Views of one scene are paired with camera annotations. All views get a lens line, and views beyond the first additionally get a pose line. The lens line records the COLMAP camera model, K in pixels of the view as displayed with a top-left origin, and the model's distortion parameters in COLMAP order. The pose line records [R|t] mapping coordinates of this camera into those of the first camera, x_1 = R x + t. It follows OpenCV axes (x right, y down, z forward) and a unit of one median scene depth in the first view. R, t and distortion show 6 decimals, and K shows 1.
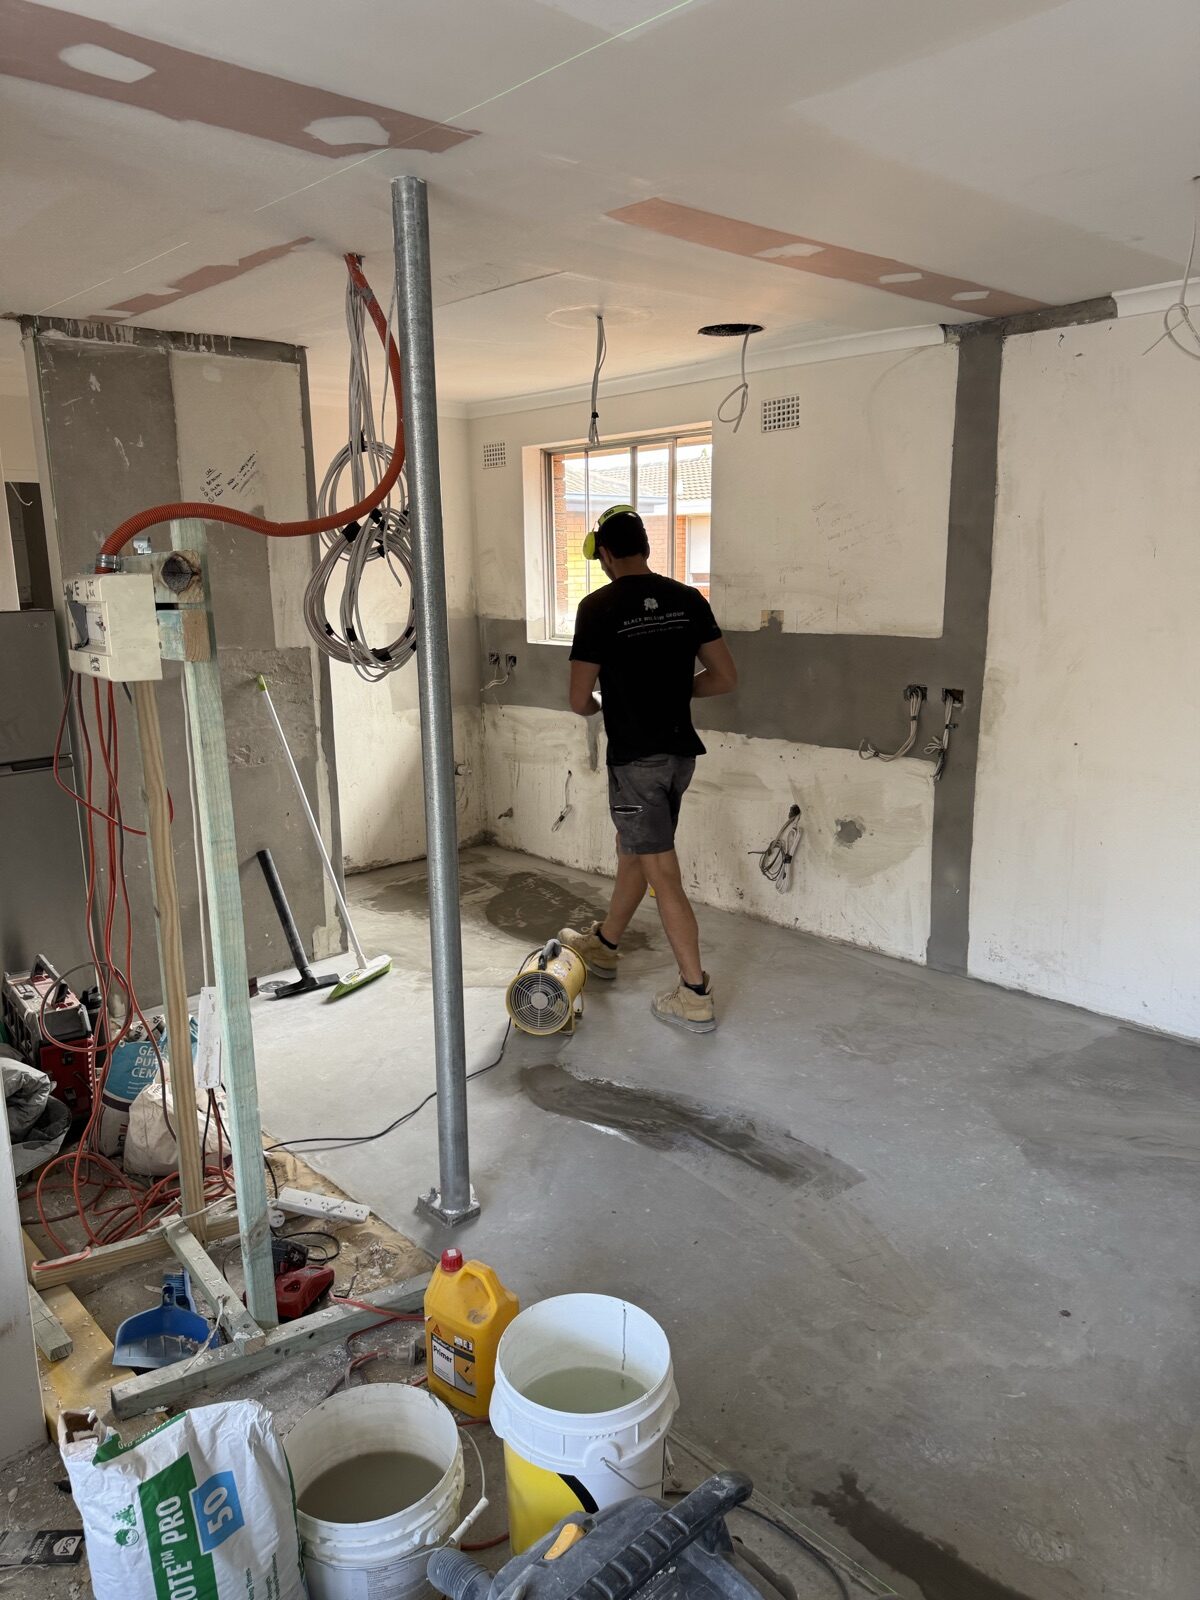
lens RADIAL K [[1186.2, 0, 626.9], [0, 1186.2, 845.7], [0, 0, 1]] dist [0.171200, -0.259069]
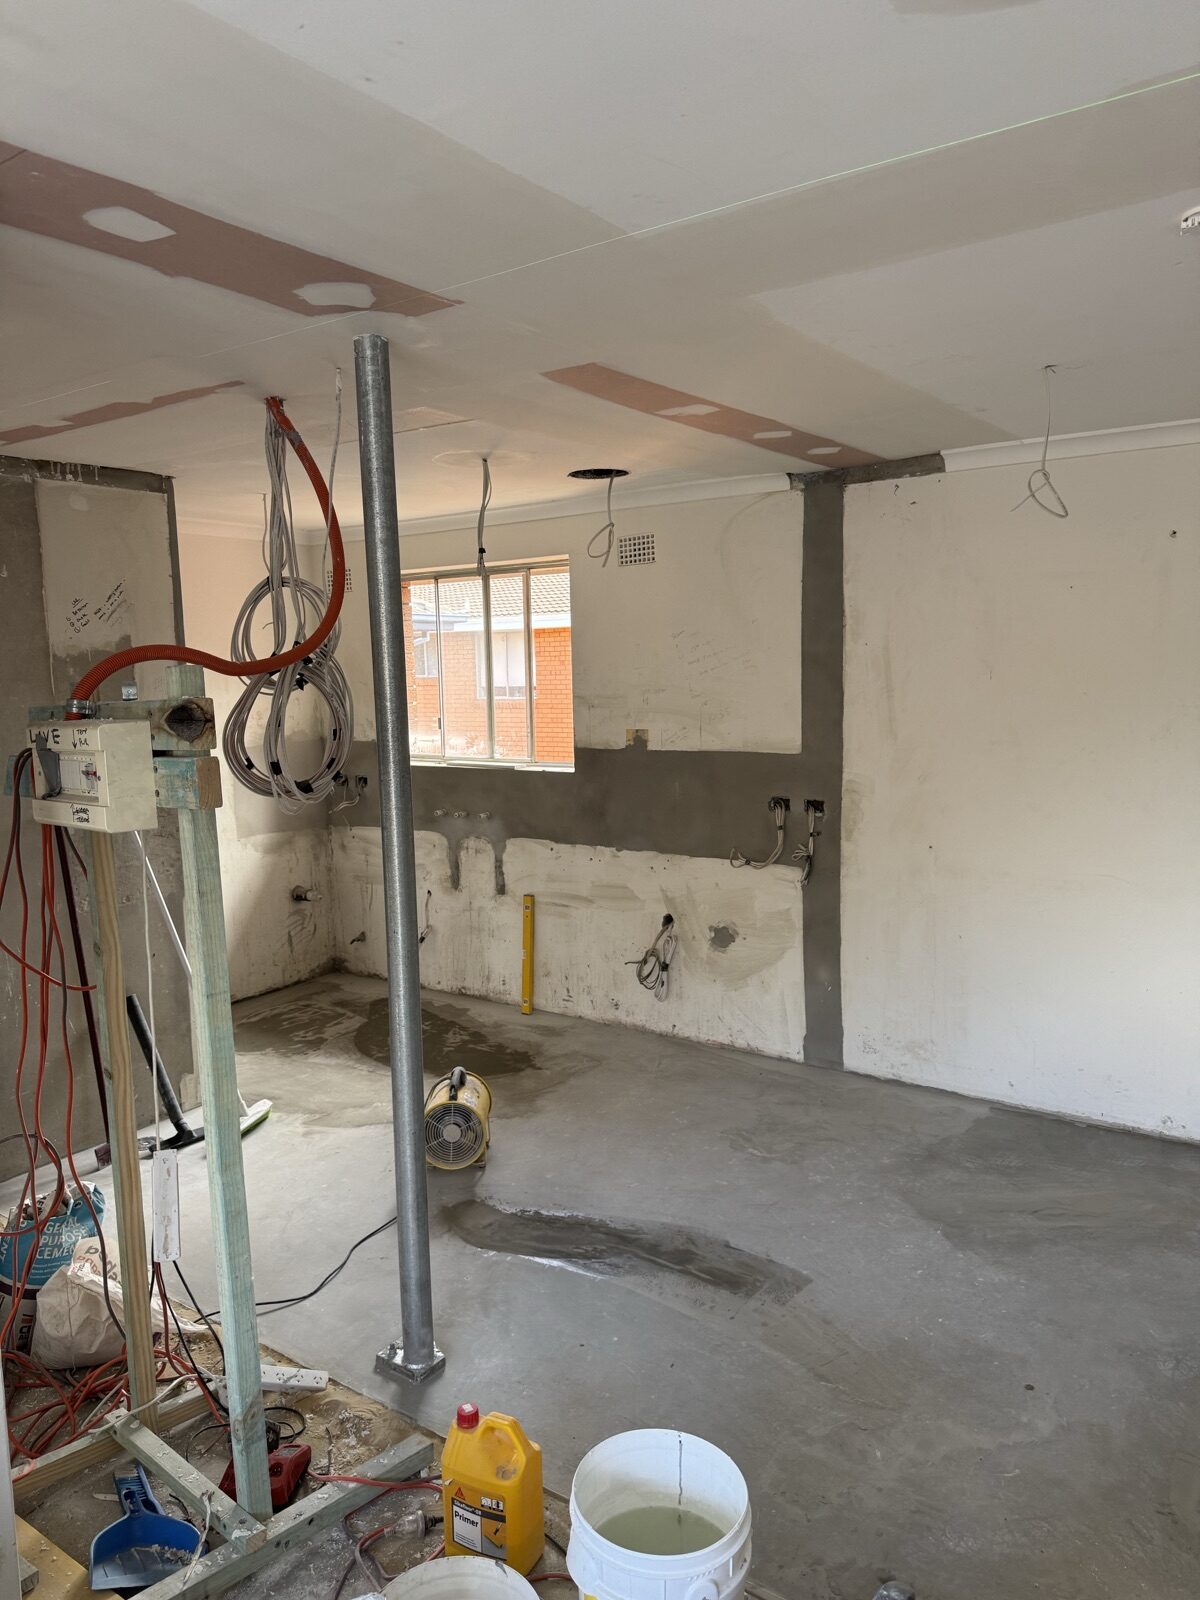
lens RADIAL K [[1209.5, 0, 598.2], [0, 1209.5, 843.8], [0, 0, 1]] dist [0.112061, -0.117610]
pose [[0.976638, -0.040720, 0.210999, -0.164578], [0.058855, 0.995024, -0.080393, -0.017395], [-0.206676, 0.090933, 0.974175, -0.011625]]
